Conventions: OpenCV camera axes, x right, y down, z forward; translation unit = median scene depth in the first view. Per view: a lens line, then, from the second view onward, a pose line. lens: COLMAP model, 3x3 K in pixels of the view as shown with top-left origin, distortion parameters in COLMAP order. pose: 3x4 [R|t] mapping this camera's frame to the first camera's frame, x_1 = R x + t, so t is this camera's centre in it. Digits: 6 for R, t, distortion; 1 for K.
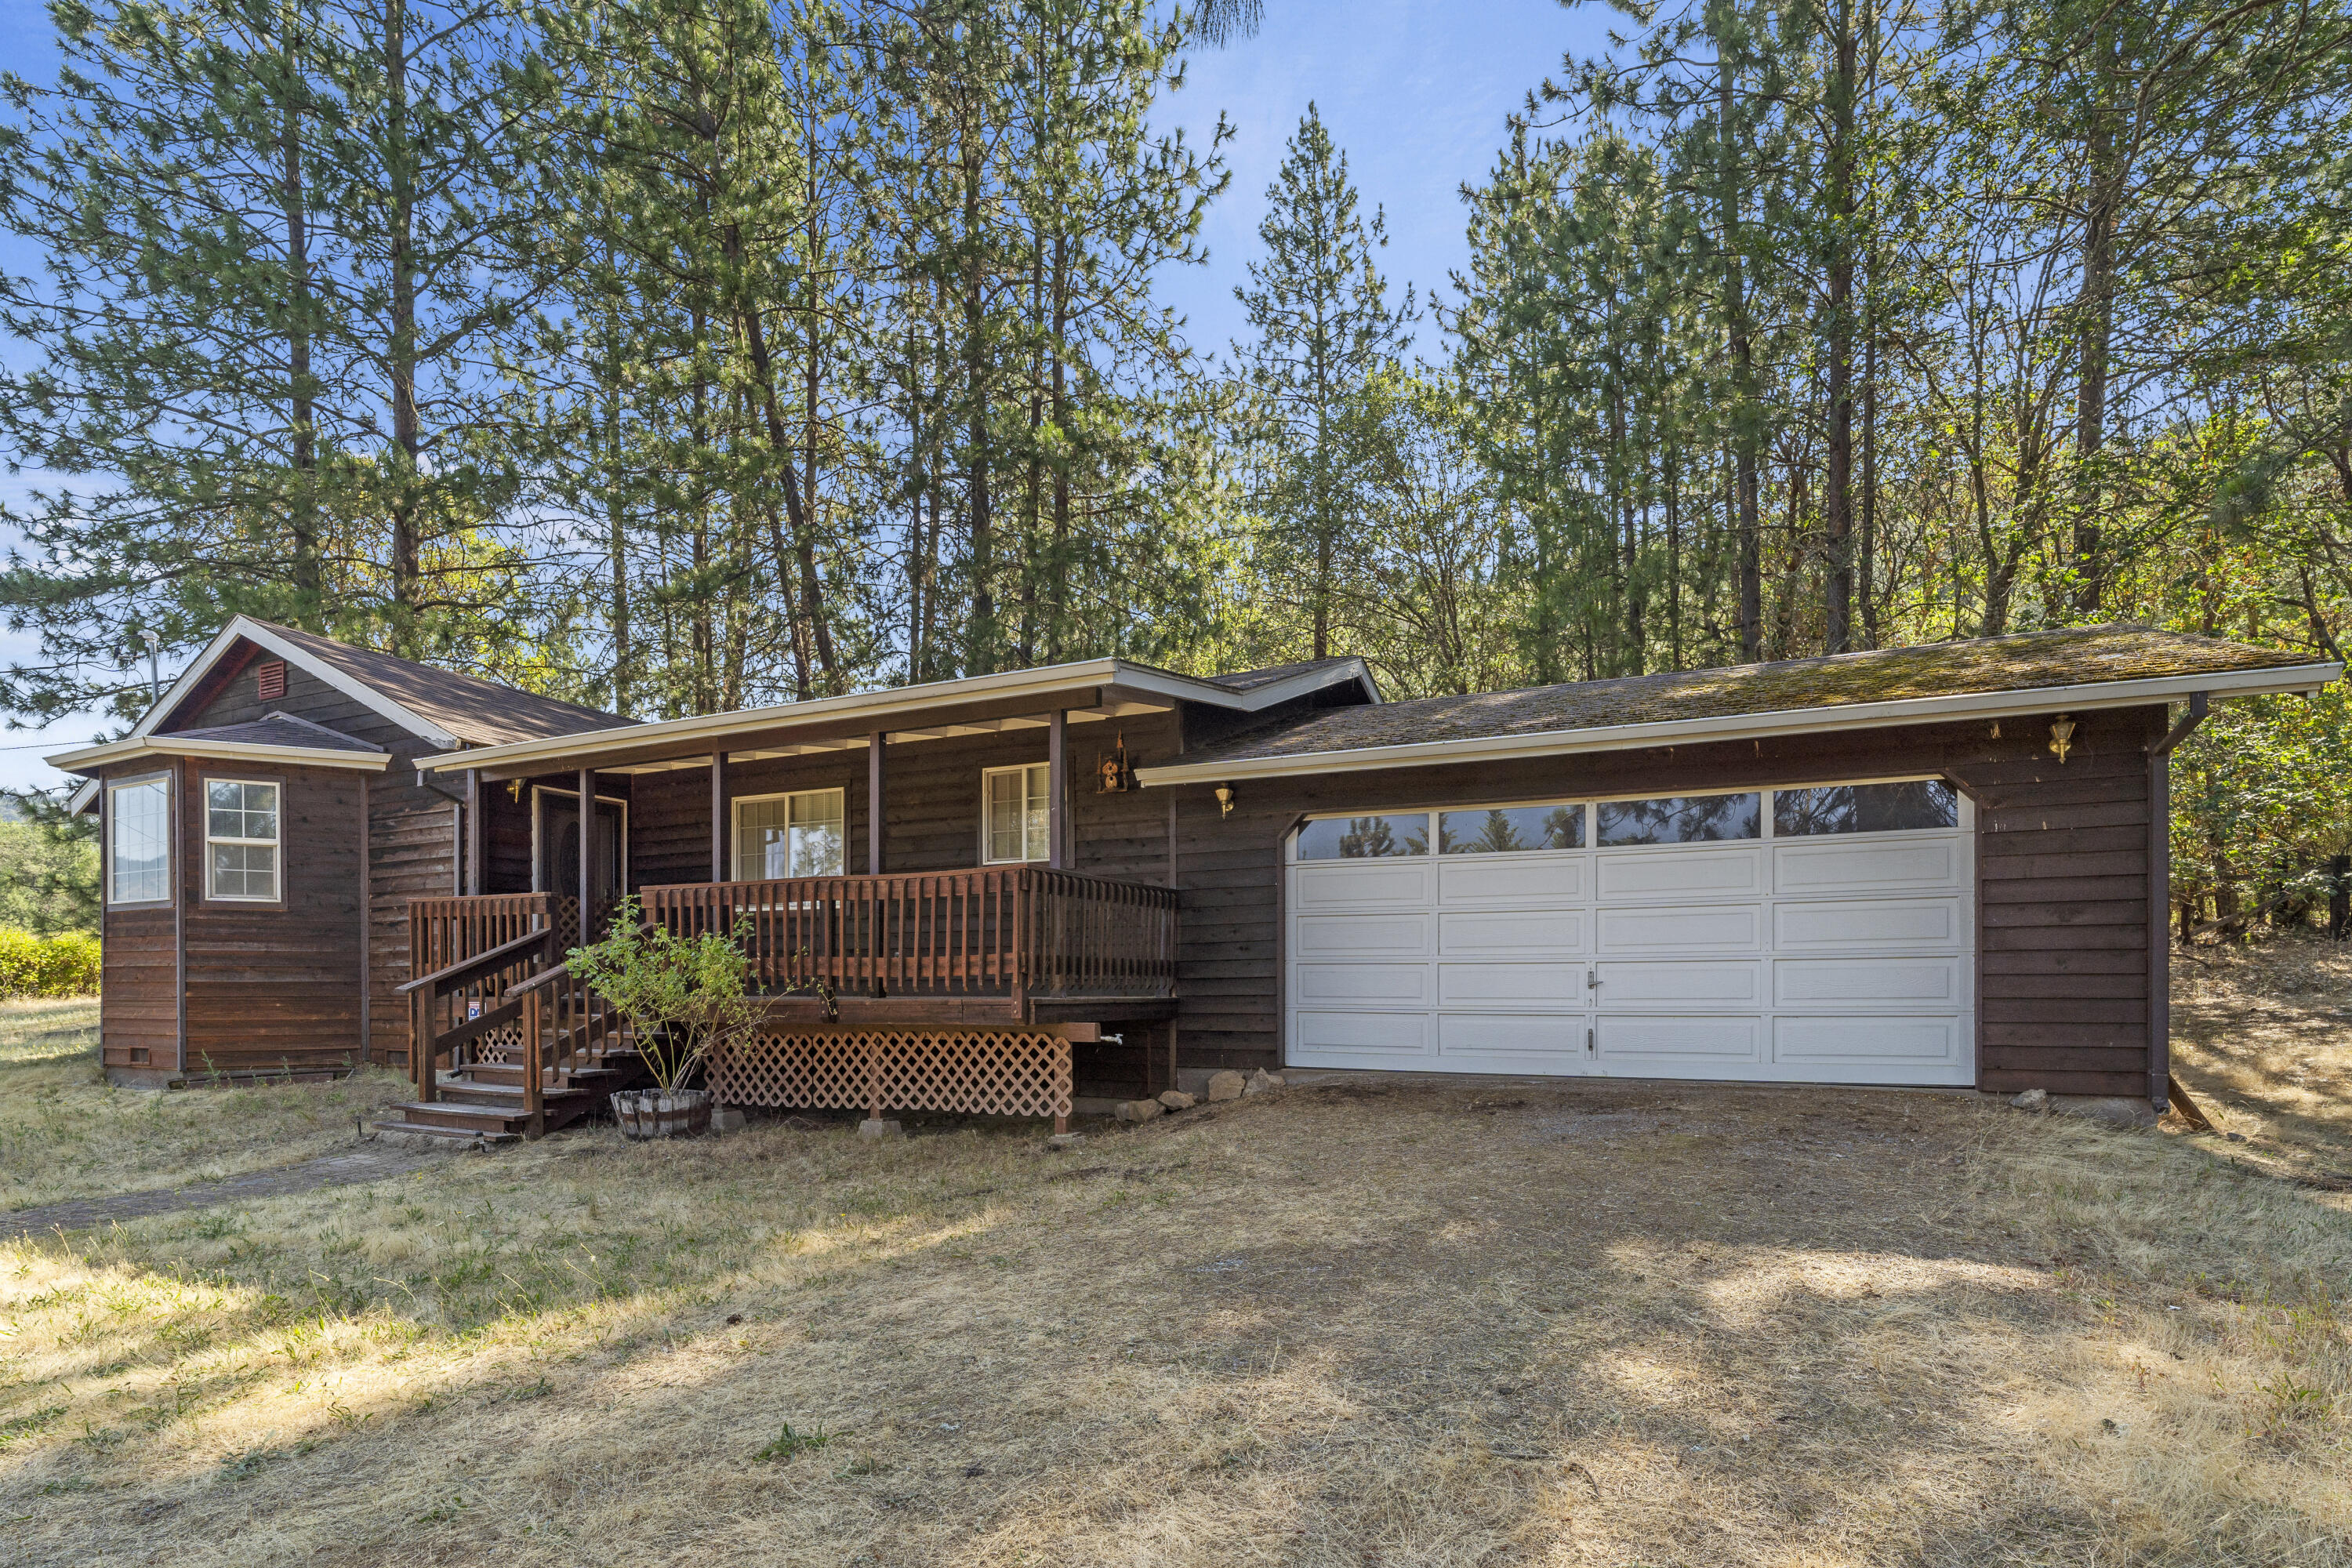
lens RADIAL K [[1147.3, 0, 1173.0], [0, 1147.3, 797.7], [0, 0, 1]] dist [-0.000899, -0.000034]
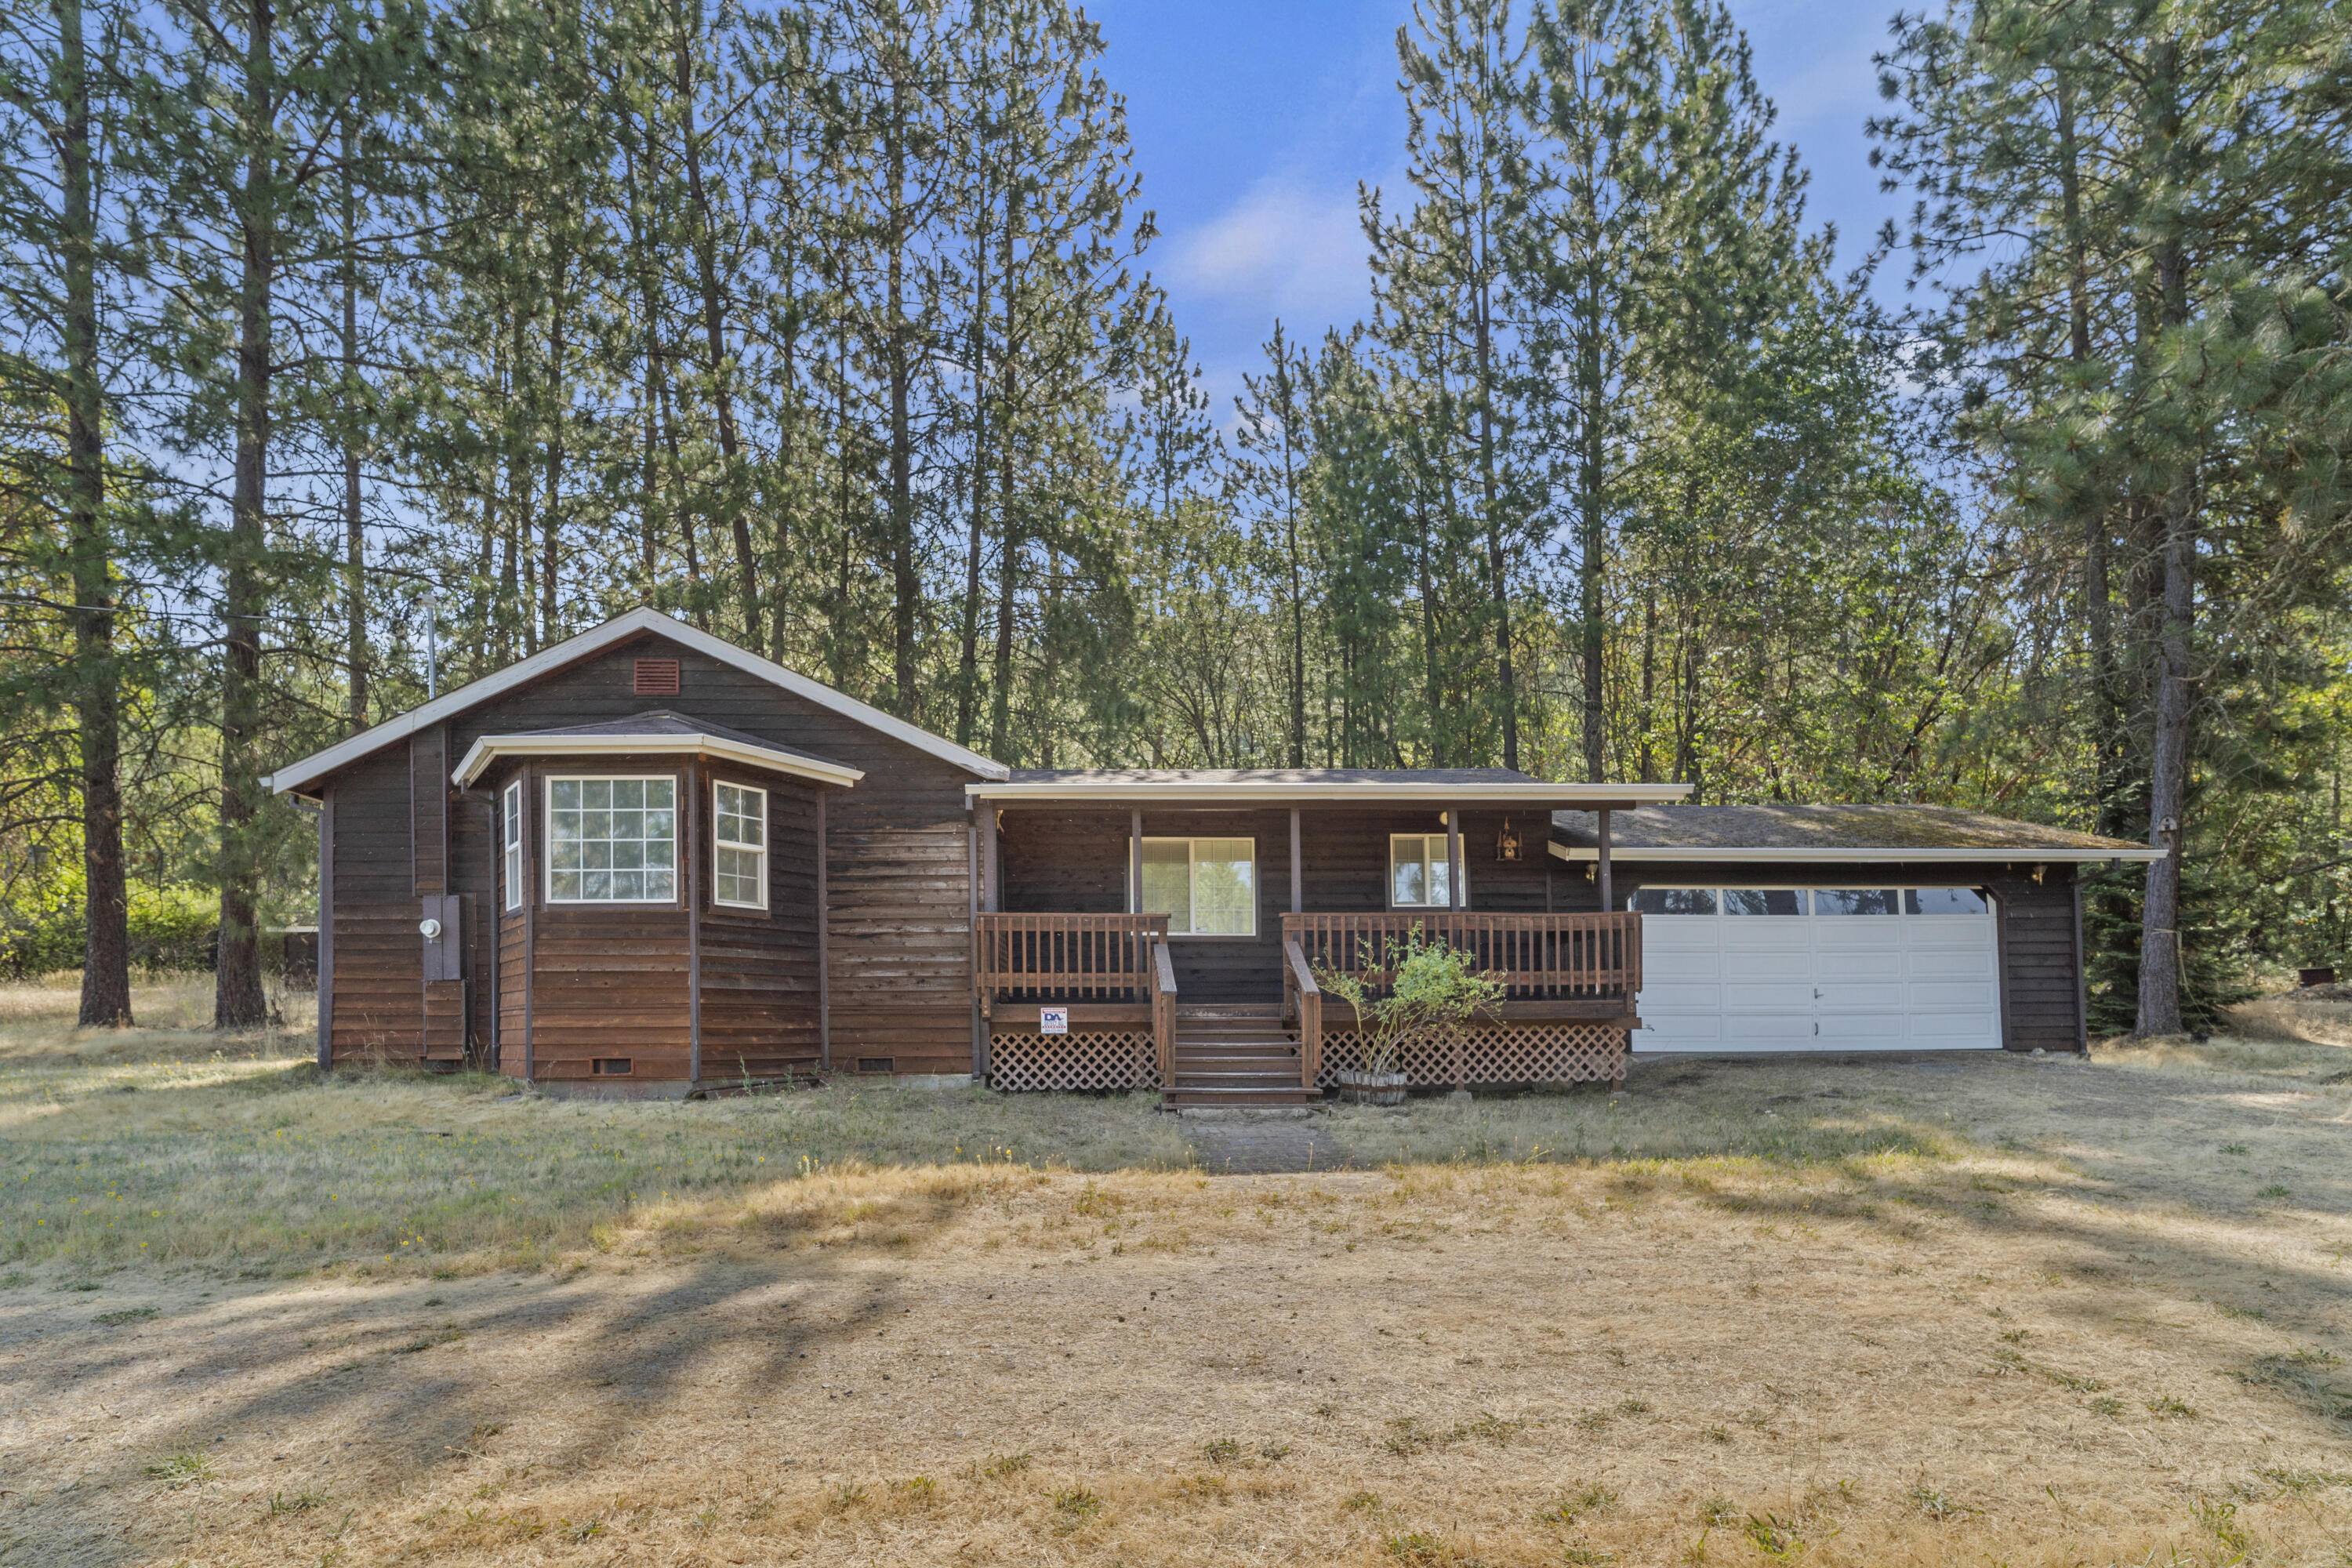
lens RADIAL K [[1147.3, 0, 1173.0], [0, 1147.3, 797.7], [0, 0, 1]] dist [-0.000899, -0.000034]
pose [[0.880764, 0.090993, 0.464731, -0.985364], [-0.073189, 0.995730, -0.056253, 0.025142], [-0.467865, 0.015532, 0.883663, -0.052315]]
